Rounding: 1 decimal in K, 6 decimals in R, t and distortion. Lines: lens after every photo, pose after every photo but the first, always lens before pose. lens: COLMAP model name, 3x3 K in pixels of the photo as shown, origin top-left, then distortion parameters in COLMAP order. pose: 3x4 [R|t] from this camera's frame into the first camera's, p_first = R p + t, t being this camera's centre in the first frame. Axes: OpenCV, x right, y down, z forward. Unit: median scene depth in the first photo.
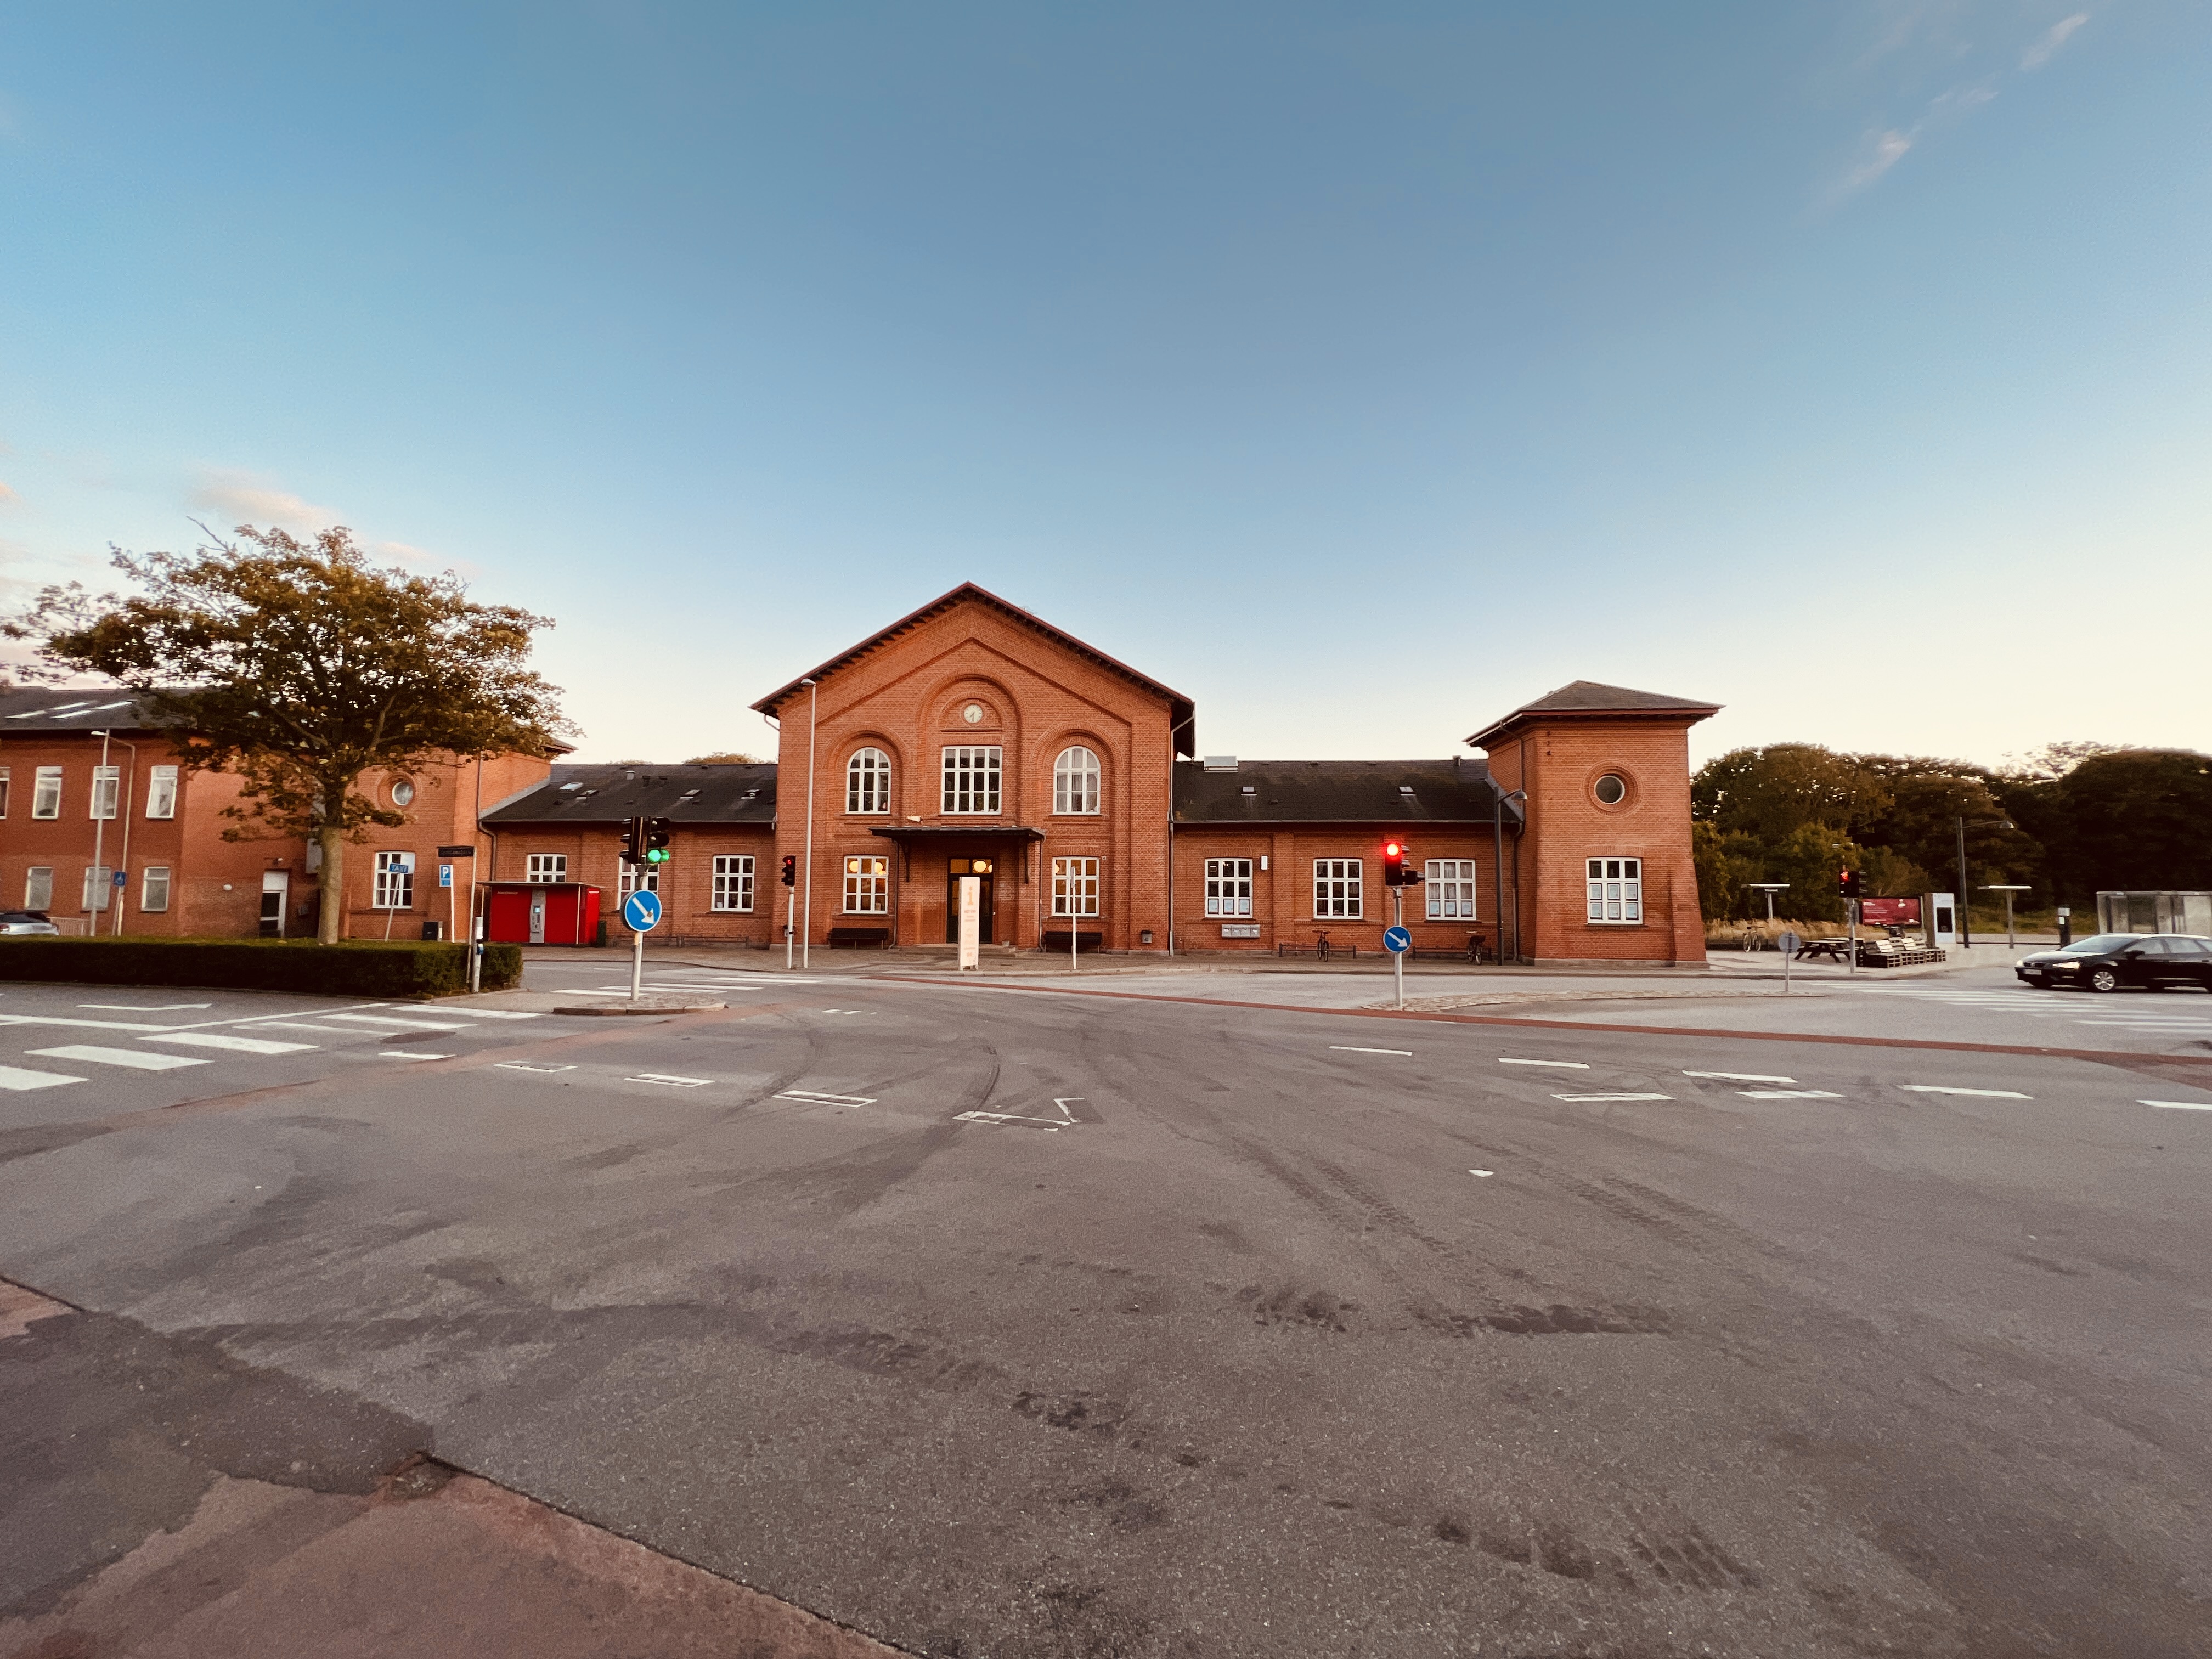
lens RADIAL K [[880.1, 0, 1110.8], [0, 880.1, 831.6], [0, 0, 1]] dist [-0.000561, -0.000964]
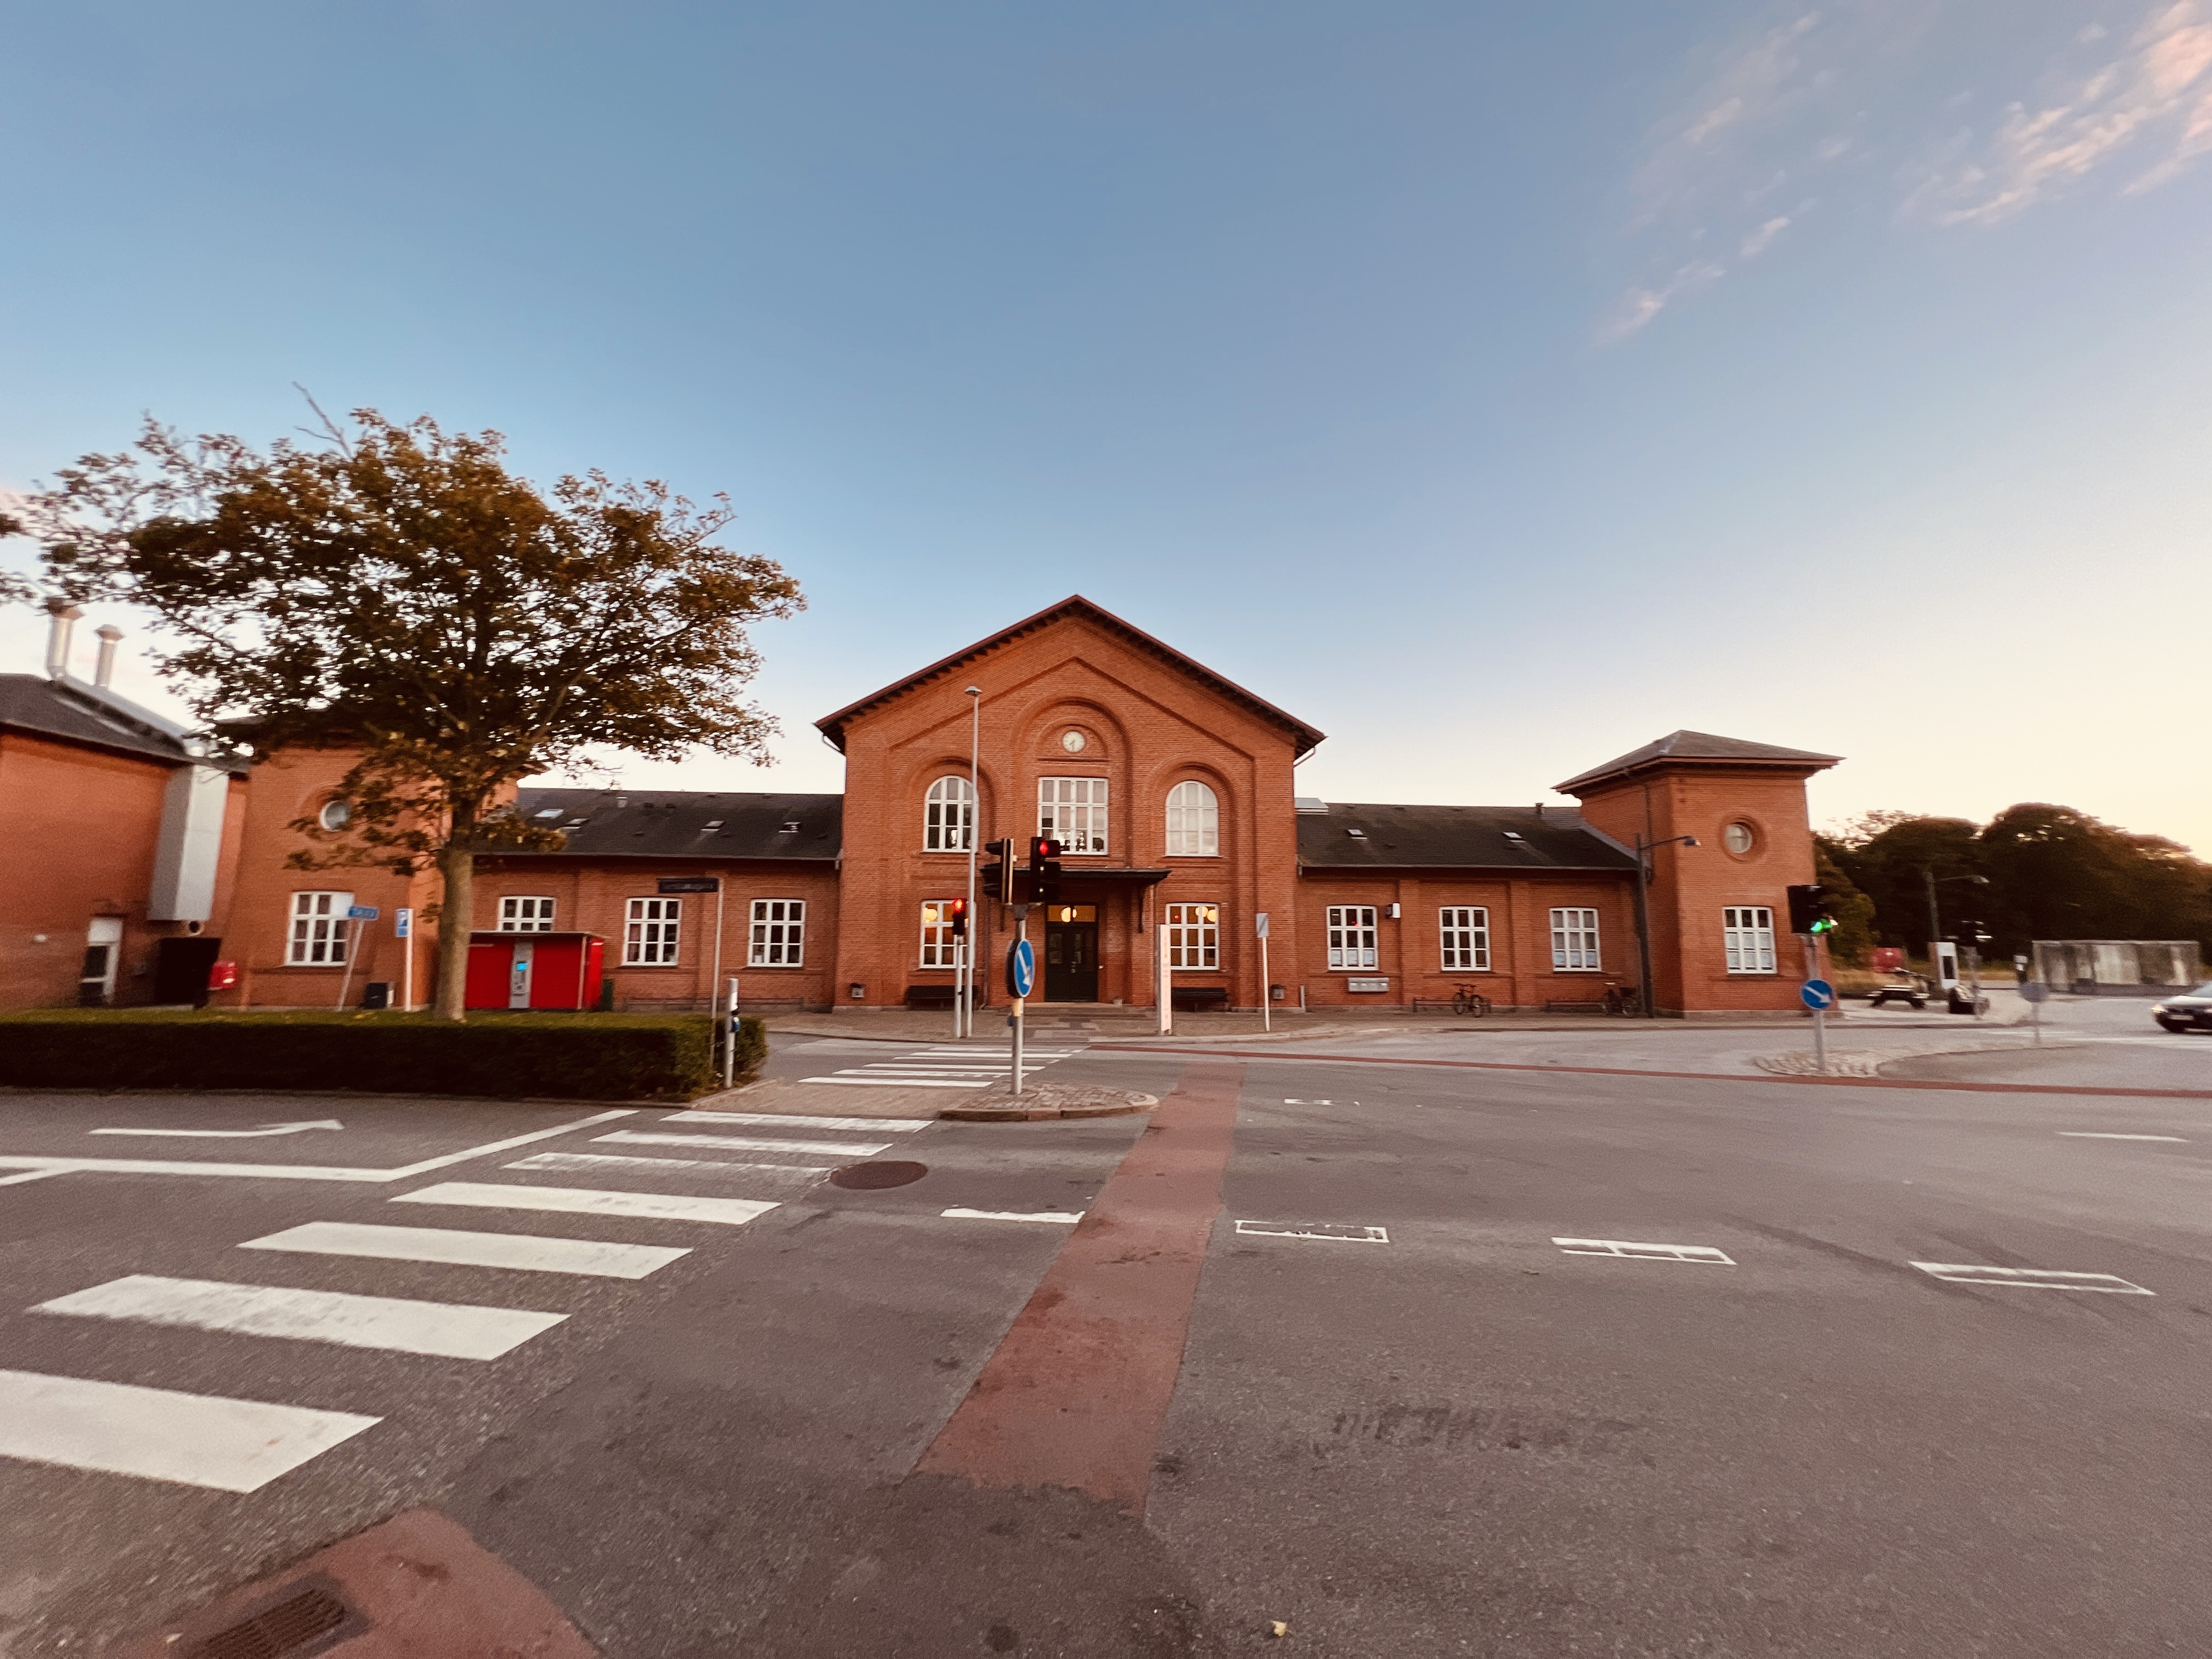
lens RADIAL K [[880.1, 0, 1113.2], [0, 880.1, 832.3], [0, 0, 1]] dist [-0.000561, -0.000964]
pose [[0.985580, 0.019225, 0.168115, -0.271347], [-0.009624, 0.998285, -0.057743, 0.009103], [-0.168937, 0.055293, 0.984075, 0.125743]]
